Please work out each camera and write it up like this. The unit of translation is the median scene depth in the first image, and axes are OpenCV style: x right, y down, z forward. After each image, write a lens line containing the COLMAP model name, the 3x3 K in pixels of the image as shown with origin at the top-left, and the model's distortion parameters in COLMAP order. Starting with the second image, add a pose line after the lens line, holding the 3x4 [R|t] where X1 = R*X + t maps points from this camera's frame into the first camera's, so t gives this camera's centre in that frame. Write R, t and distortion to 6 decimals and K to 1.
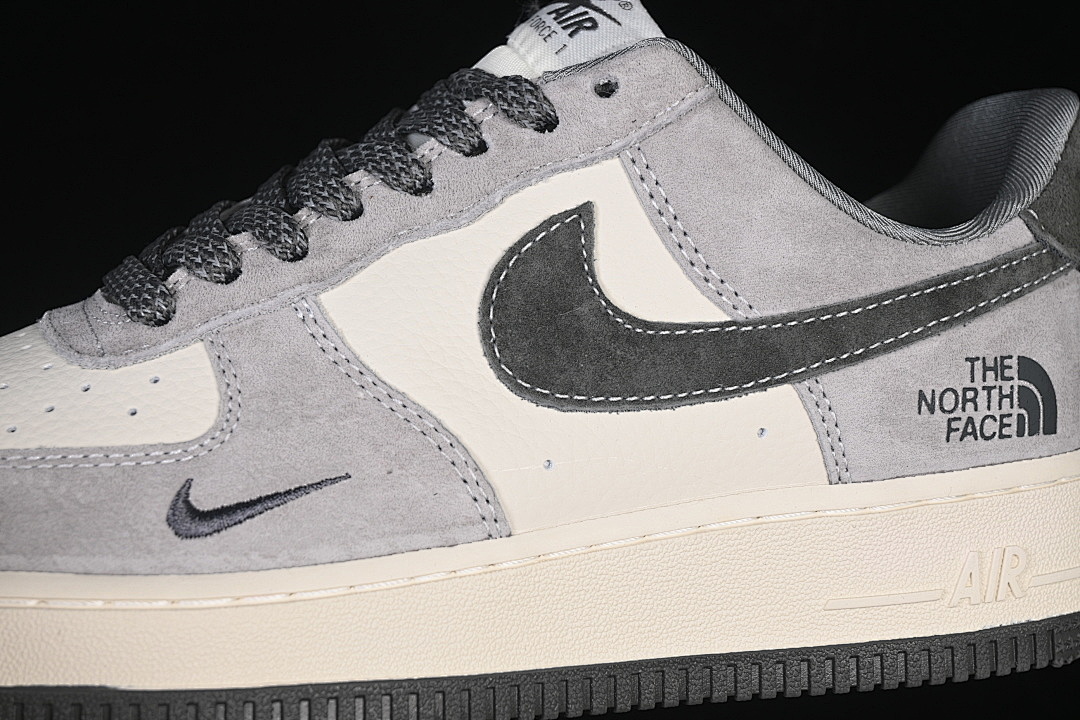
lens RADIAL K [[2387.9, 0, 542.0], [0, 2387.9, 361.5], [0, 0, 1]] dist [-0.061250, 0.000000]
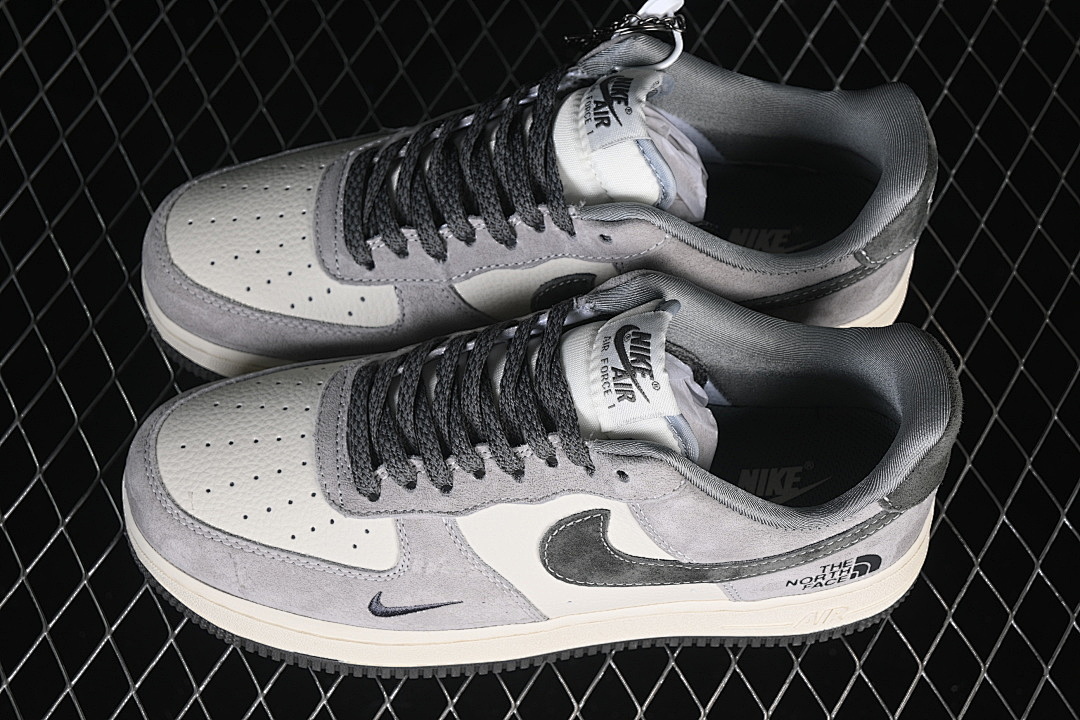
lens RADIAL K [[2387.9, 0, 538.4], [0, 2387.9, 360.2], [0, 0, 1]] dist [-0.061250, 0.000000]
pose [[0.971241, 0.219273, -0.092793, 0.106576], [-0.054177, 0.583024, 0.810647, -1.519044], [0.231854, -0.782306, 0.578136, 0.056440]]
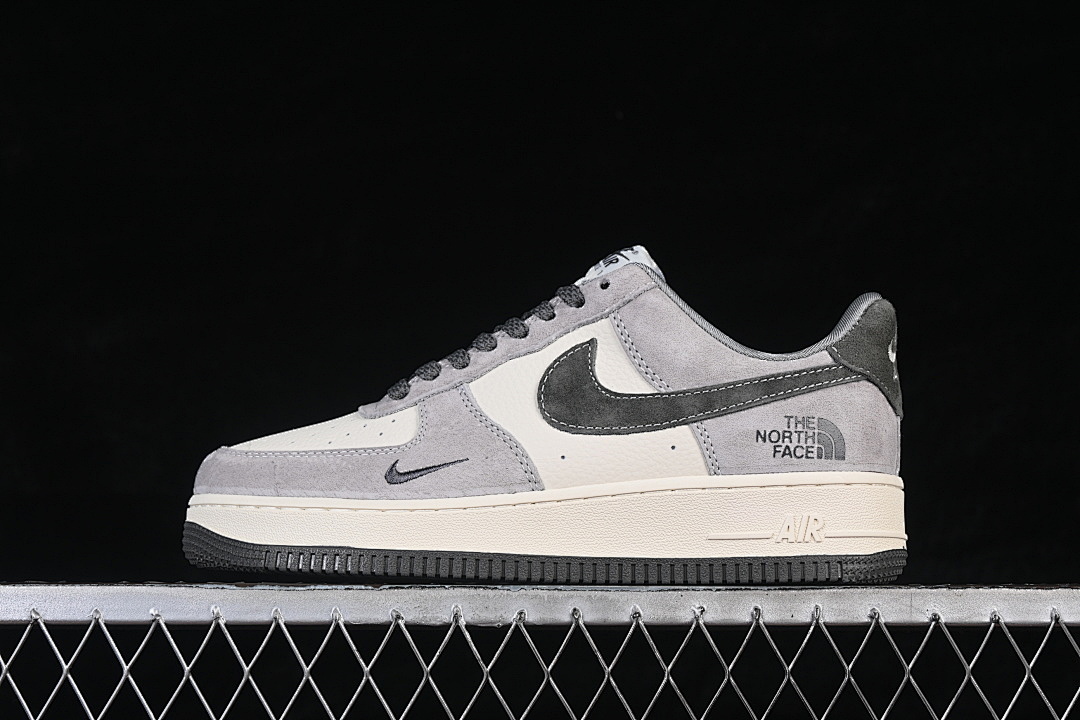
lens RADIAL K [[2387.9, 0, 542.2], [0, 2387.9, 359.5], [0, 0, 1]] dist [-0.061250, 0.000000]
pose [[0.939795, -0.023295, -0.340944, 0.673534], [-0.047677, 0.978980, -0.198308, 0.359930], [0.338397, 0.202624, 0.918929, -0.912394]]
